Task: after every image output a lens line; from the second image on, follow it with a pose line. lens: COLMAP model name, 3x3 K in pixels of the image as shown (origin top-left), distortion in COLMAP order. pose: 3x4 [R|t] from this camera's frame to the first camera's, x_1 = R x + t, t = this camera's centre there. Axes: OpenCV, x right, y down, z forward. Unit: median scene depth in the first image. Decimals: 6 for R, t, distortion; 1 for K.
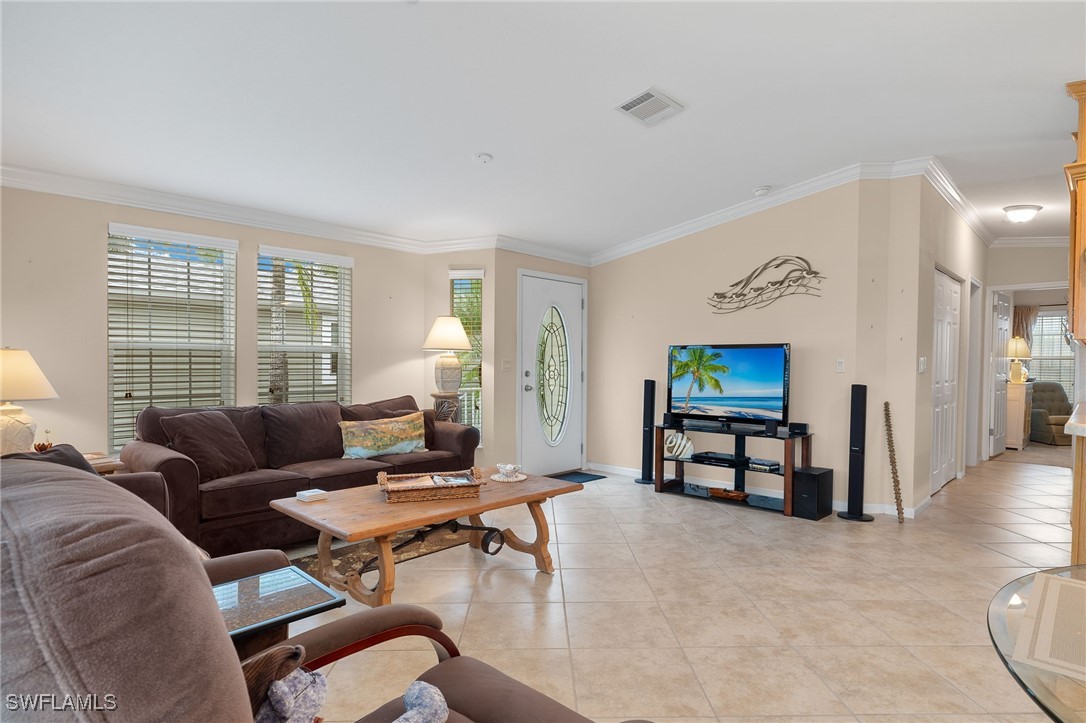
lens RADIAL K [[579.6, 0, 539.0], [0, 579.6, 370.6], [0, 0, 1]] dist [-0.004648, -0.001301]
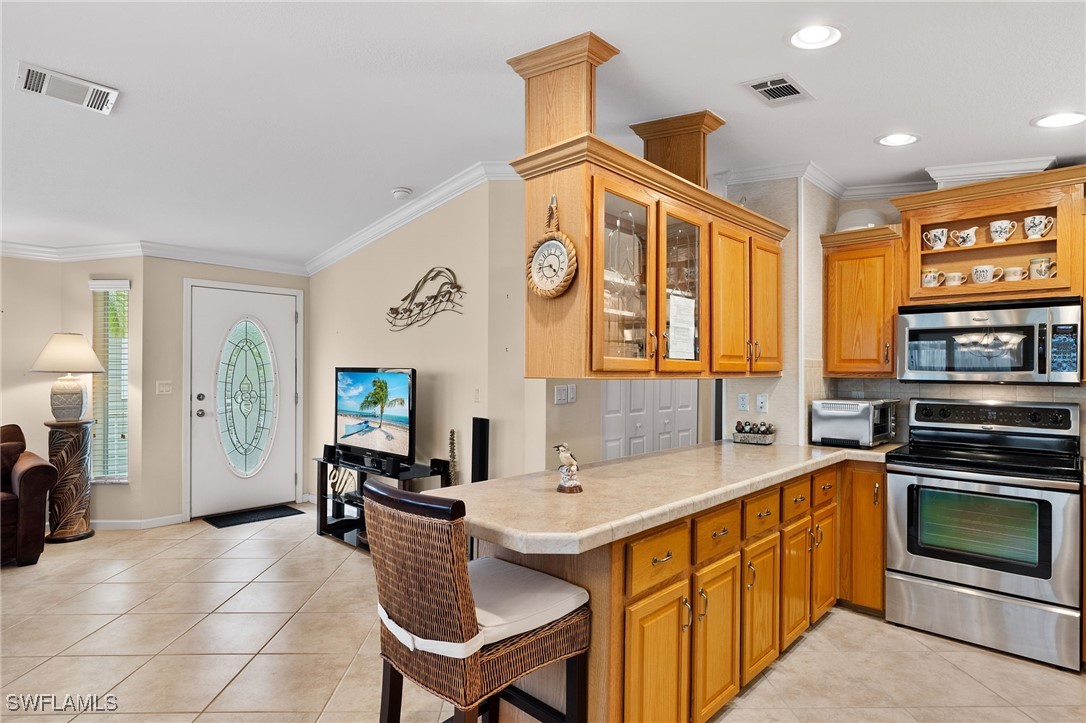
lens RADIAL K [[579.6, 0, 544.5], [0, 579.6, 365.8], [0, 0, 1]] dist [-0.004648, -0.001301]
pose [[0.999736, 0.004558, 0.022537, 0.543042], [-0.004196, 0.999862, -0.016067, -0.033724], [-0.022607, 0.015968, 0.999617, 0.116007]]
